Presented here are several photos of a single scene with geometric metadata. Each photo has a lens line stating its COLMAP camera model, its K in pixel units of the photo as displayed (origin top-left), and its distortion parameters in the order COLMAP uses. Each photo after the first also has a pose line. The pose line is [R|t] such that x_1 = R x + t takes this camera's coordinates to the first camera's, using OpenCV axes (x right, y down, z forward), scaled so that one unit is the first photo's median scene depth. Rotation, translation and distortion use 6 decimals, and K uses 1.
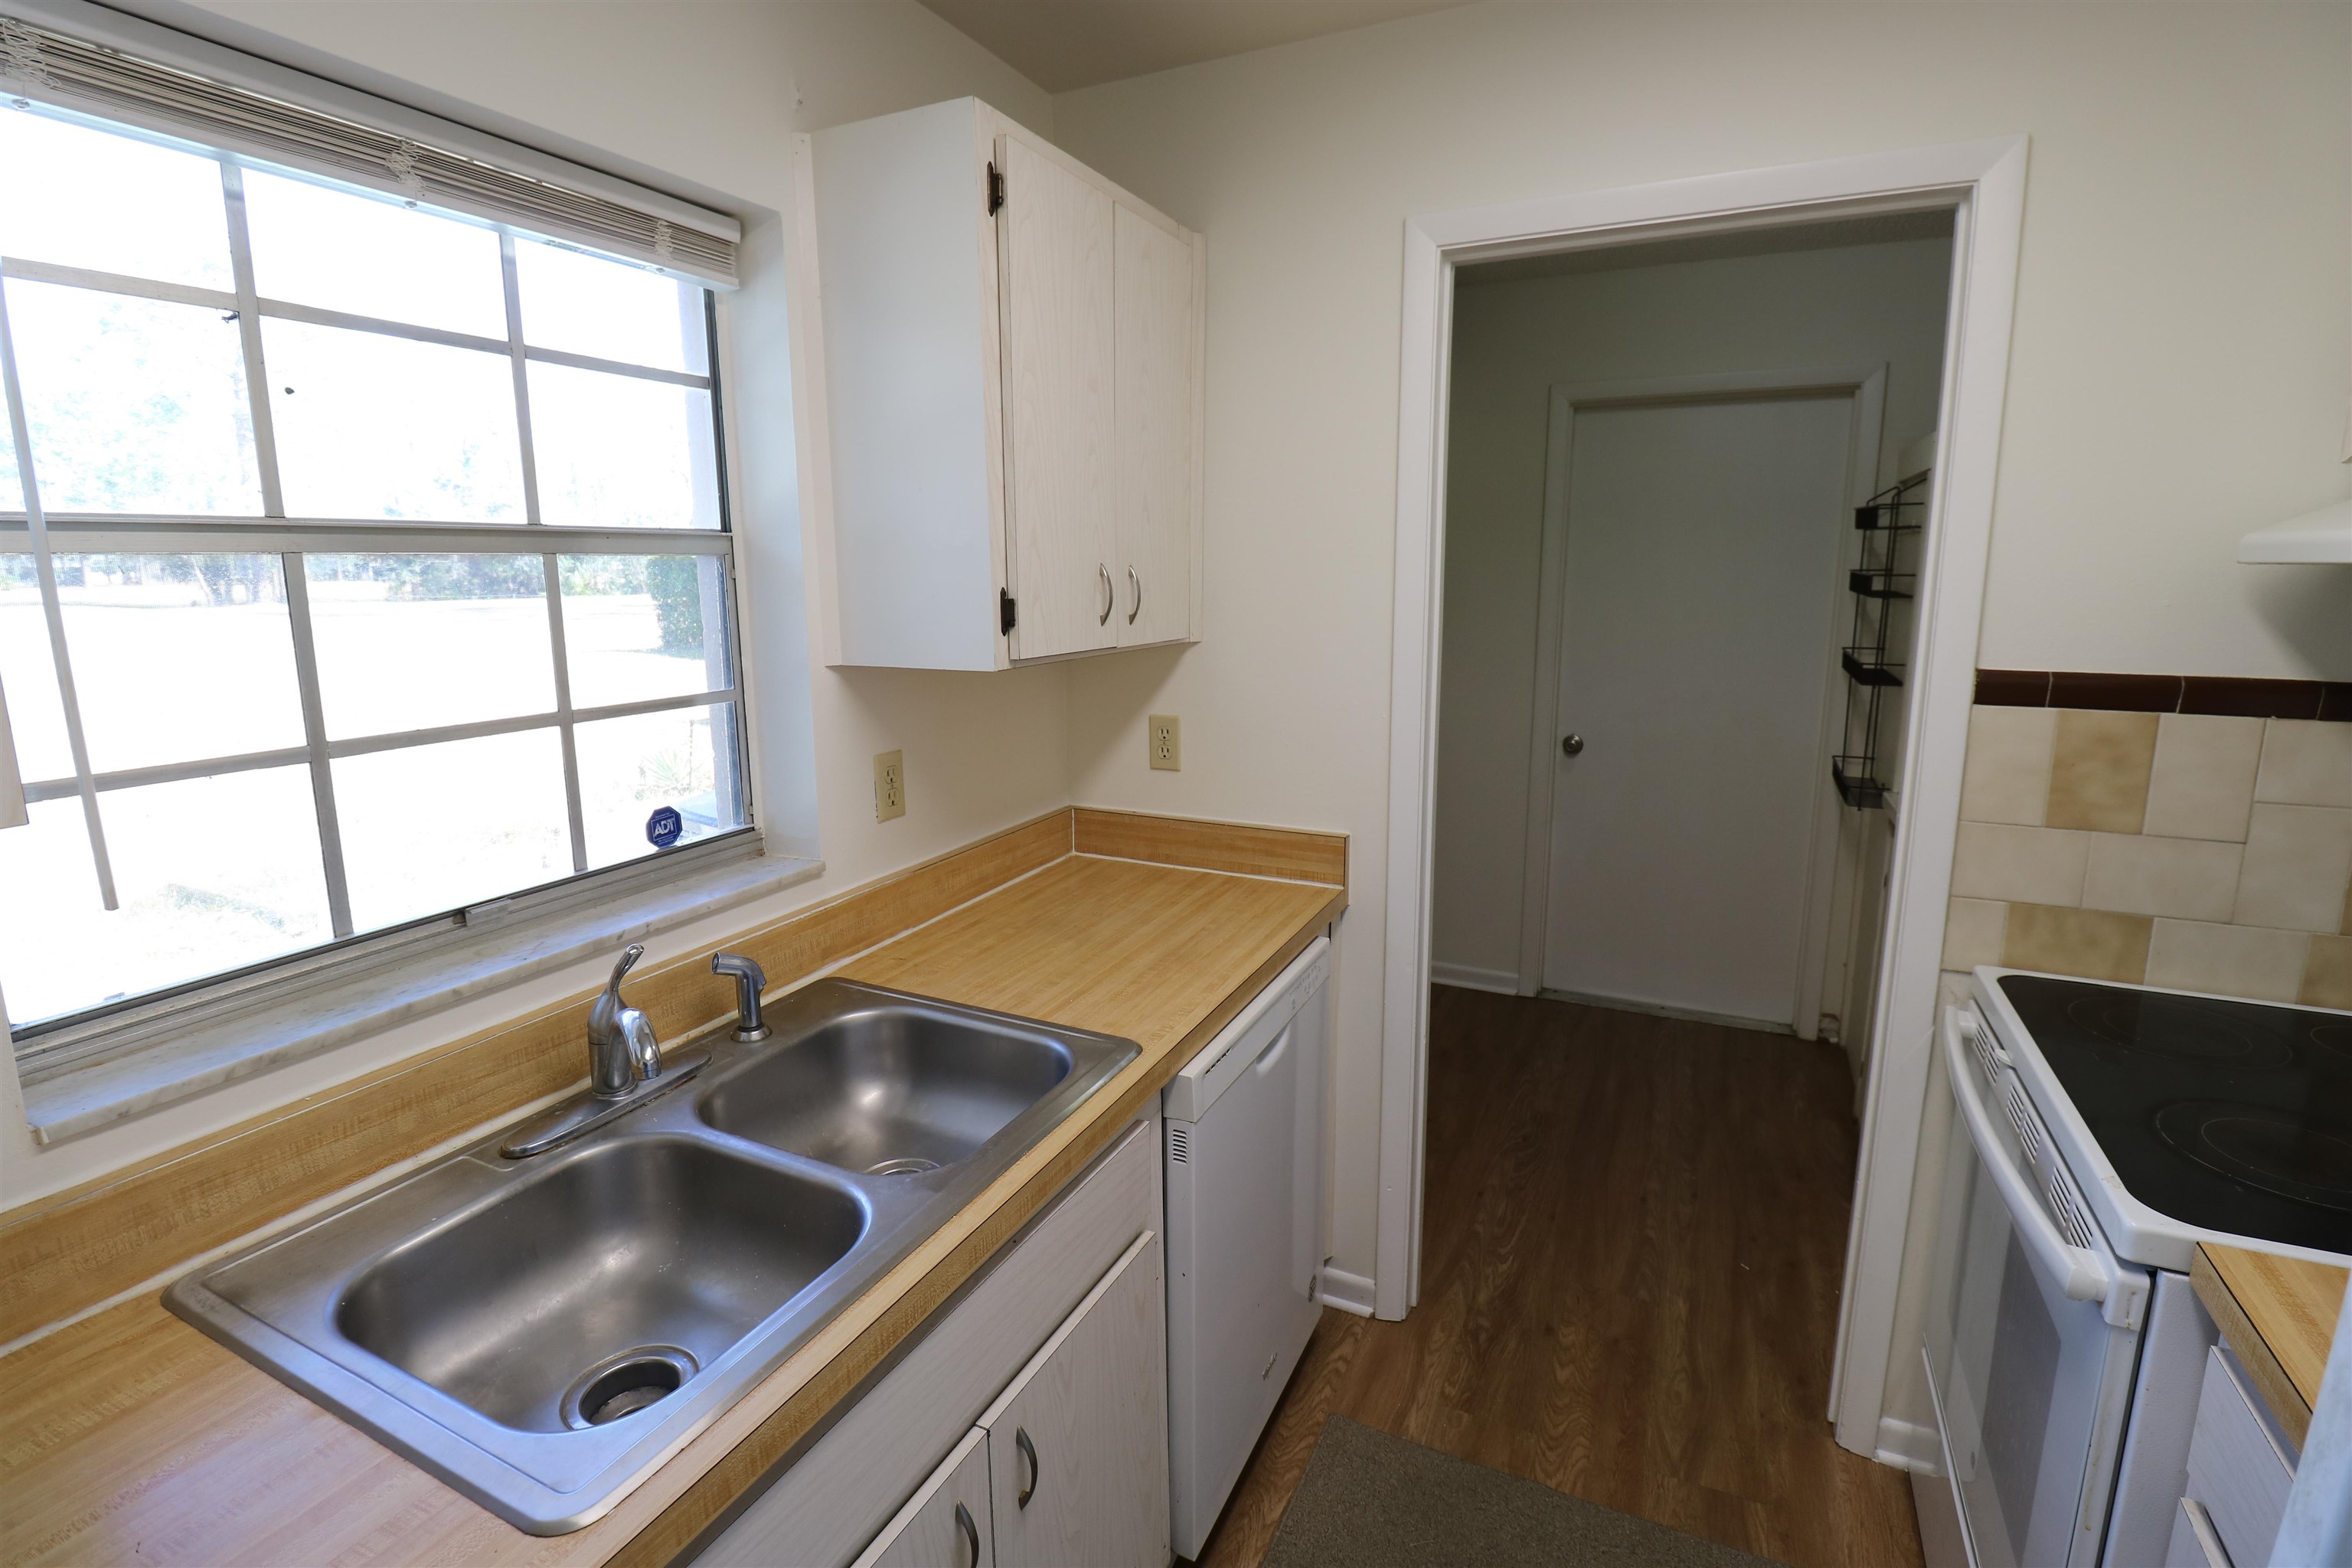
lens RADIAL K [[1091.4, 0, 1177.5], [0, 1091.4, 743.7], [0, 0, 1]] dist [-0.001351, -0.000147]
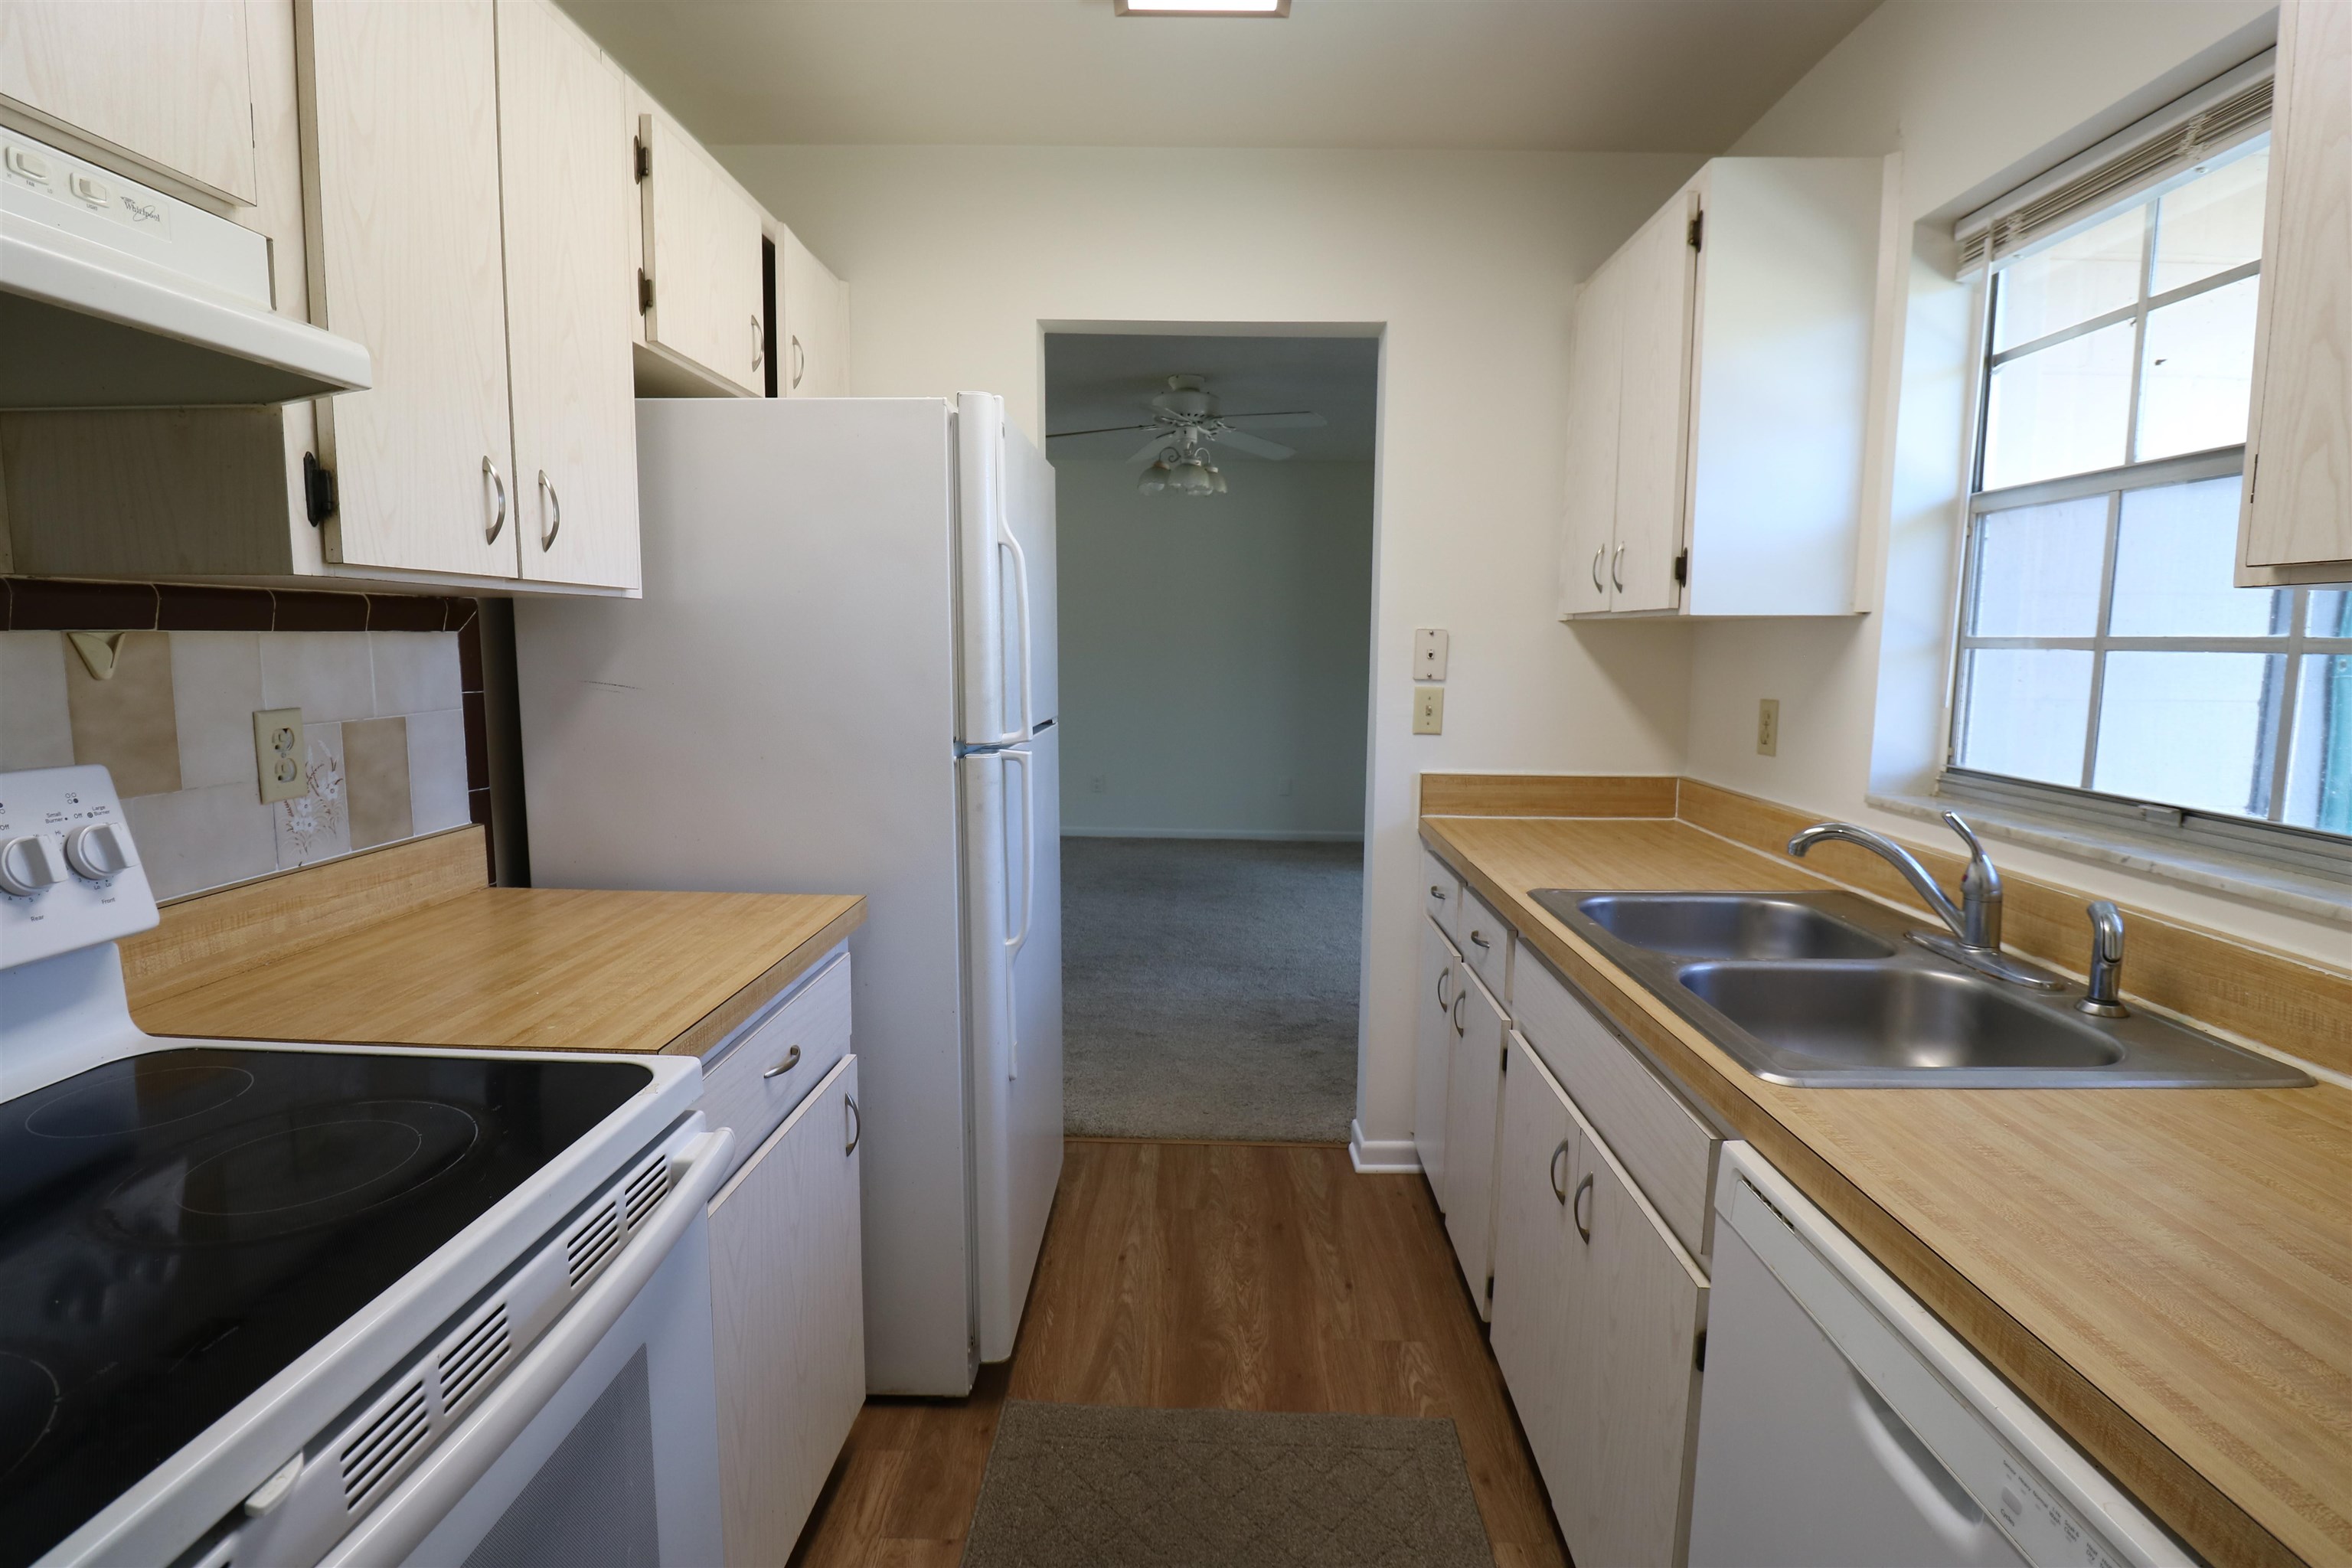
lens RADIAL K [[1181.8, 0, 1176.0], [0, 1181.8, 784.0], [0, 0, 1]] dist [-0.000264, -0.000073]
pose [[-0.910871, 0.054111, -0.409127, 0.610127], [-0.066364, 0.959259, 0.274624, -0.109089], [0.407319, 0.277298, -0.870170, 1.353619]]
